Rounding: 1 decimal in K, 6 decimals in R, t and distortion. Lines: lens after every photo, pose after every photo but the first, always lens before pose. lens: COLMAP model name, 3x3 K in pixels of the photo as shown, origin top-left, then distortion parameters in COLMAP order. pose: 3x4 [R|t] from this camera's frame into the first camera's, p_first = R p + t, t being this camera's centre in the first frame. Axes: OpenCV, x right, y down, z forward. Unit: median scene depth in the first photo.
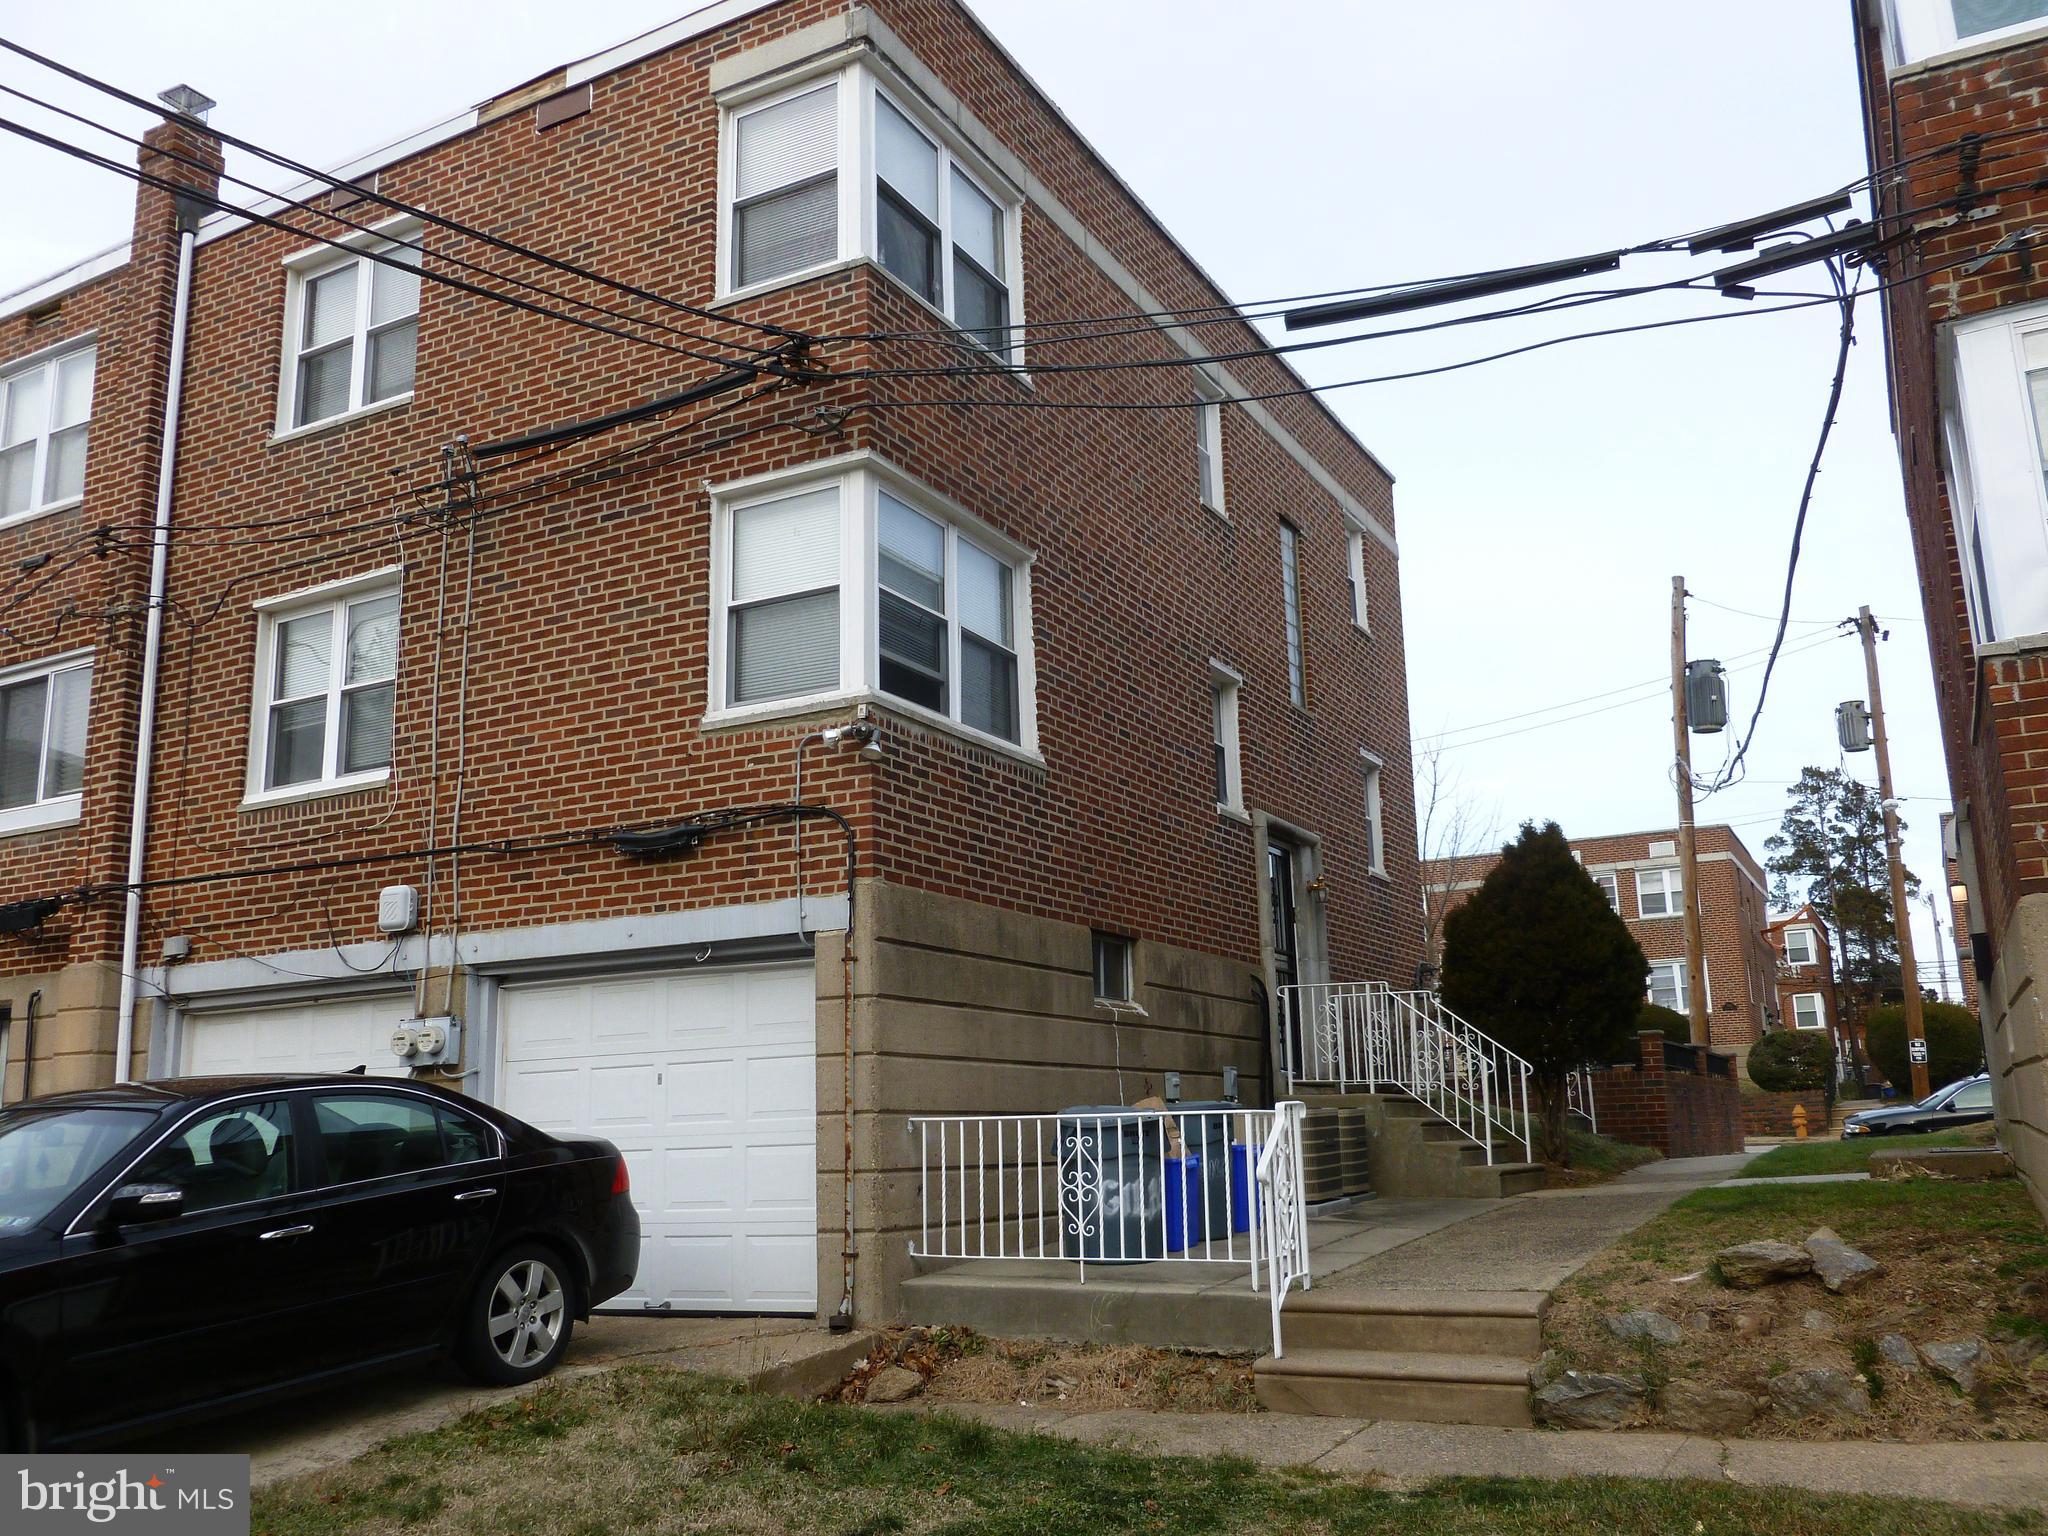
lens RADIAL K [[1750.6, 0, 979.6], [0, 1750.6, 774.7], [0, 0, 1]] dist [-0.021308, 0.008030]
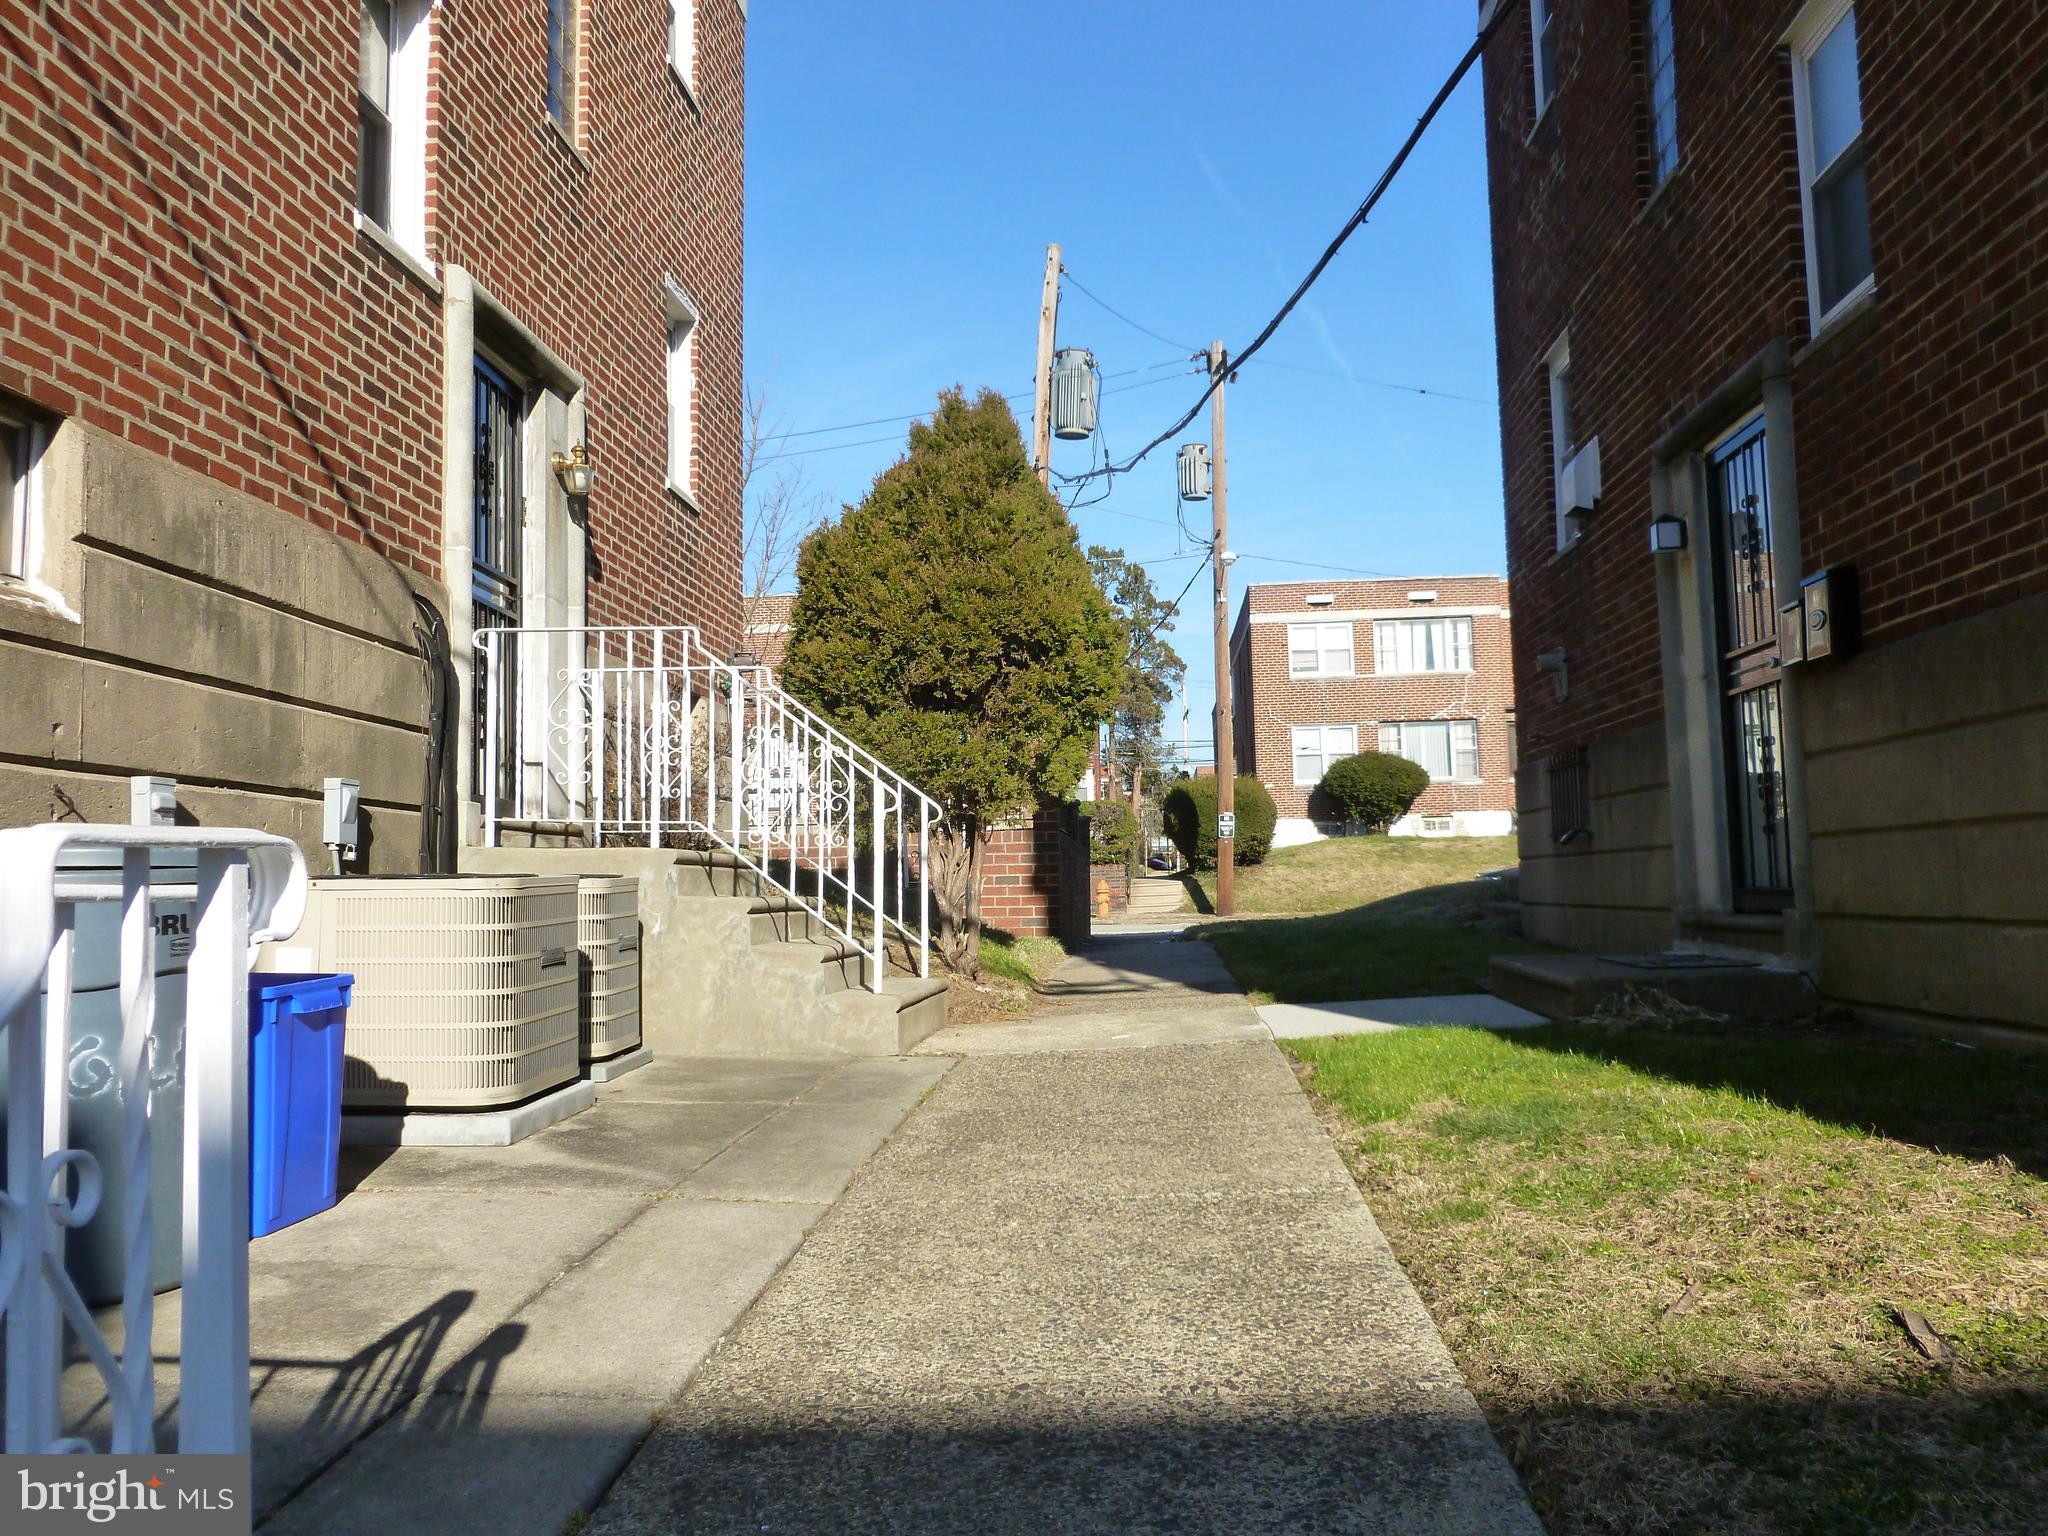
lens RADIAL K [[1709.8, 0, 986.0], [0, 1709.8, 784.7], [0, 0, 1]] dist [-0.070999, 0.140455]
pose [[0.911835, 0.039342, 0.408666, 0.129165], [-0.094477, 0.988791, 0.115613, 0.115471], [-0.399537, -0.144030, 0.905332, 0.607514]]
